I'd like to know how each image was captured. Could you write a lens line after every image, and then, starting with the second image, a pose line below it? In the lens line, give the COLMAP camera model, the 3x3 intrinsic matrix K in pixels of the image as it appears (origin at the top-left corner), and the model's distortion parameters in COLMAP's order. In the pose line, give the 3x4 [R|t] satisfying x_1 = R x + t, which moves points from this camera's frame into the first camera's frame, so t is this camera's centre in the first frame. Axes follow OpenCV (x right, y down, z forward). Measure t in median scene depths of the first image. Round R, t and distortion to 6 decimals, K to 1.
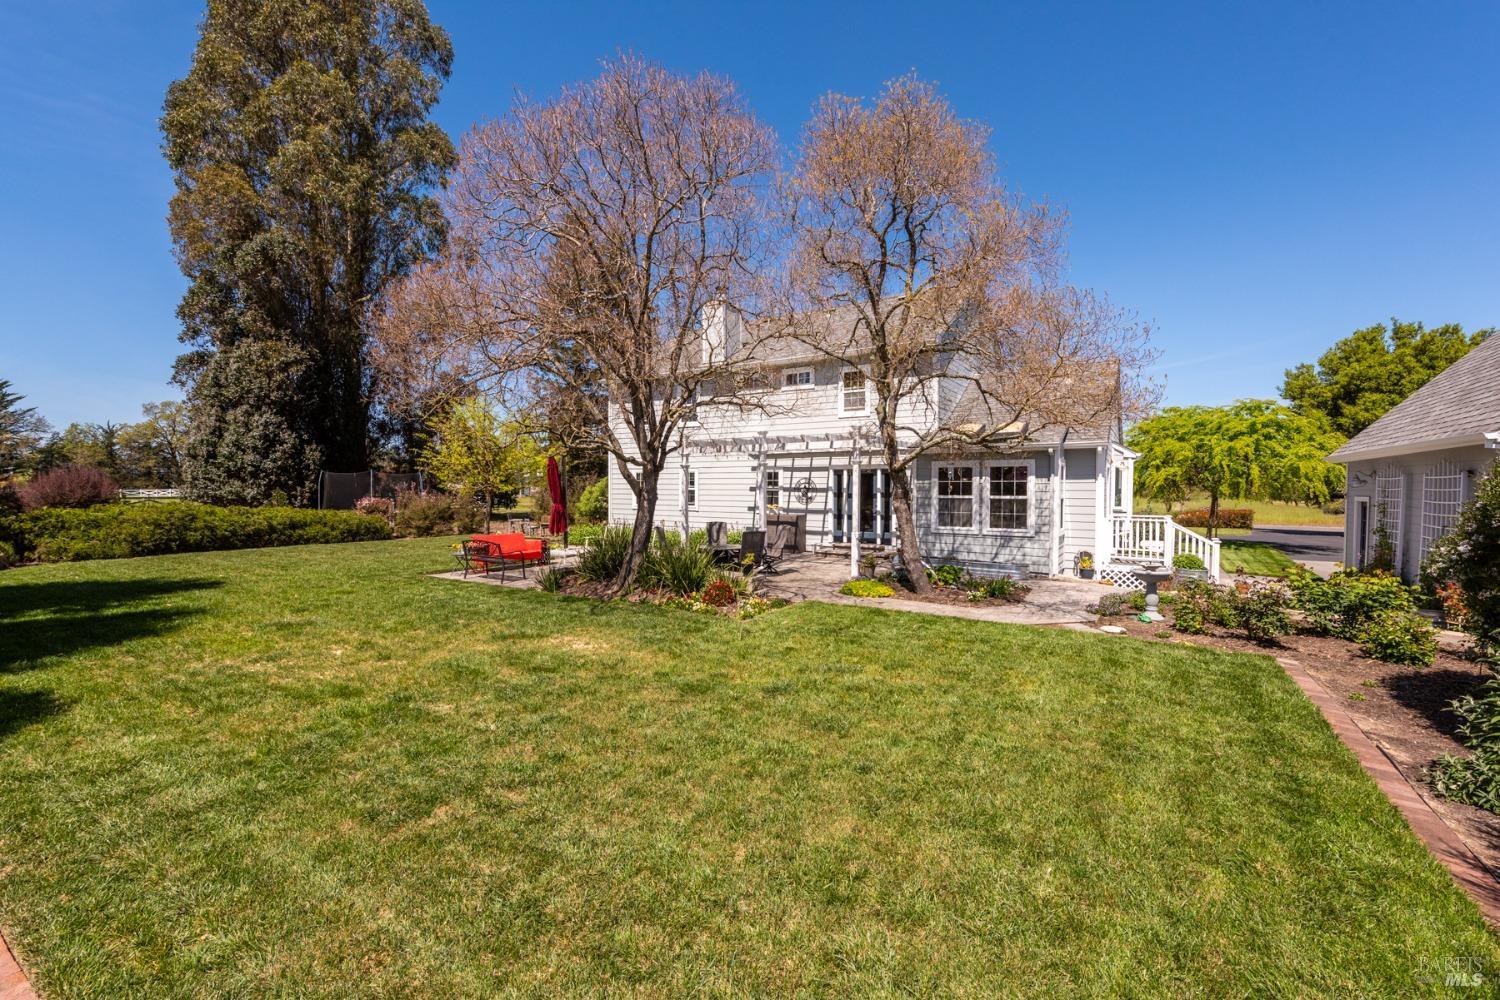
lens RADIAL K [[613.3, 0, 750.4], [0, 613.3, 509.4], [0, 0, 1]] dist [0.001652, 0.000150]
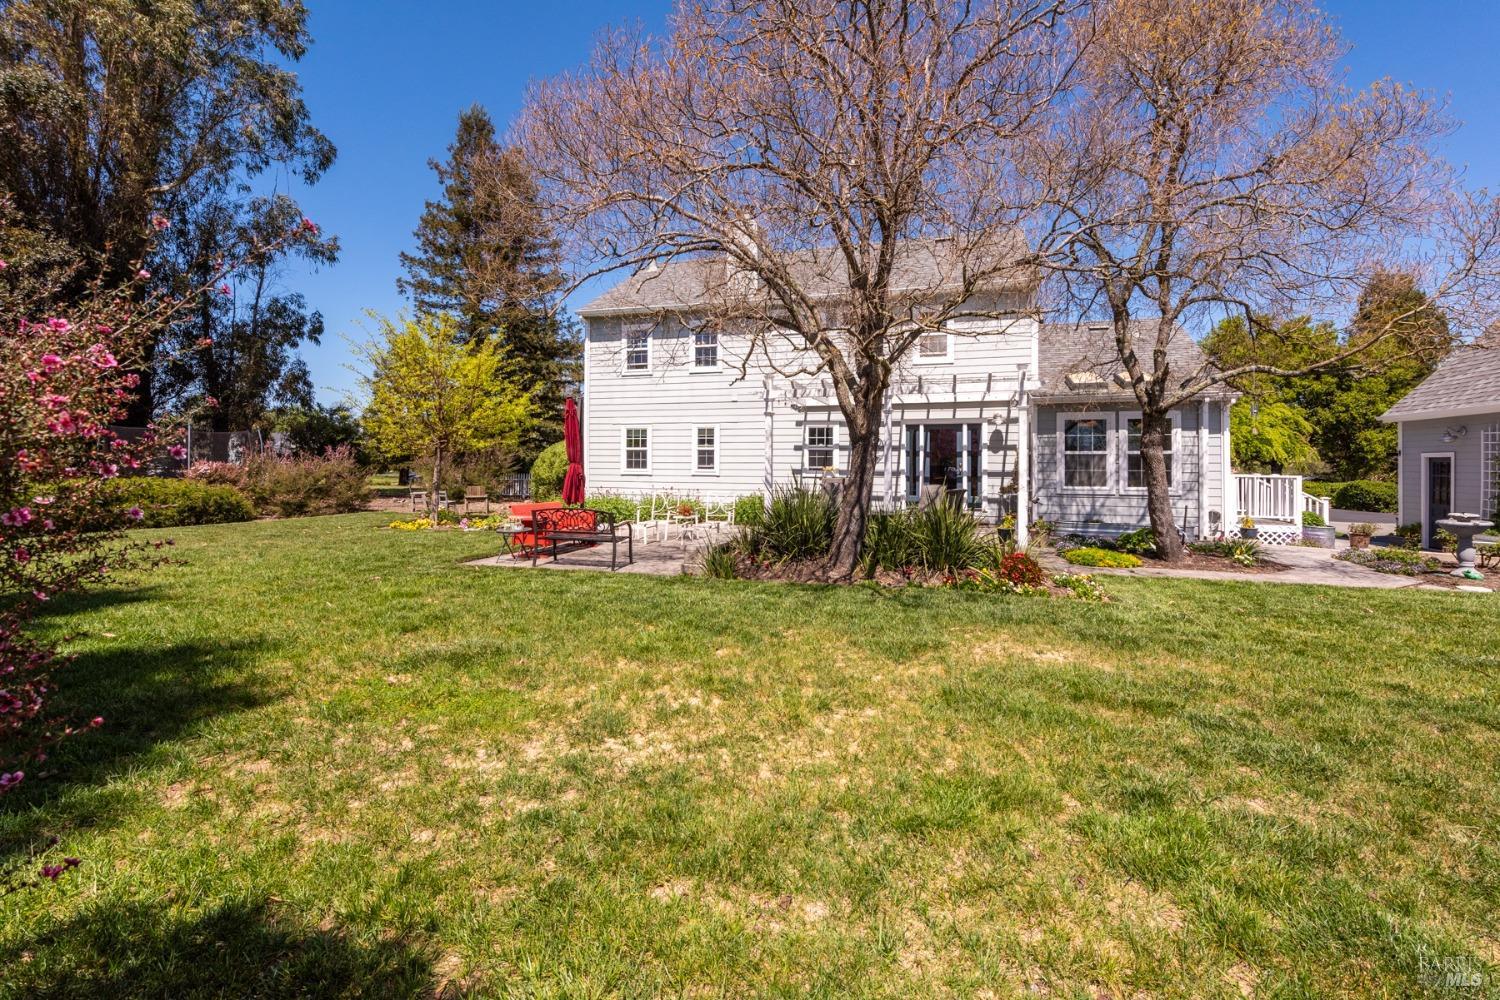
lens RADIAL K [[650.3, 0, 750.8], [0, 650.3, 466.3], [0, 0, 1]] dist [-0.001029, -0.000480]
pose [[0.964244, 0.000570, 0.265016, -0.304489], [0.008140, 0.999462, -0.031765, 0.019954], [-0.264891, 0.032787, 0.963721, 0.177907]]
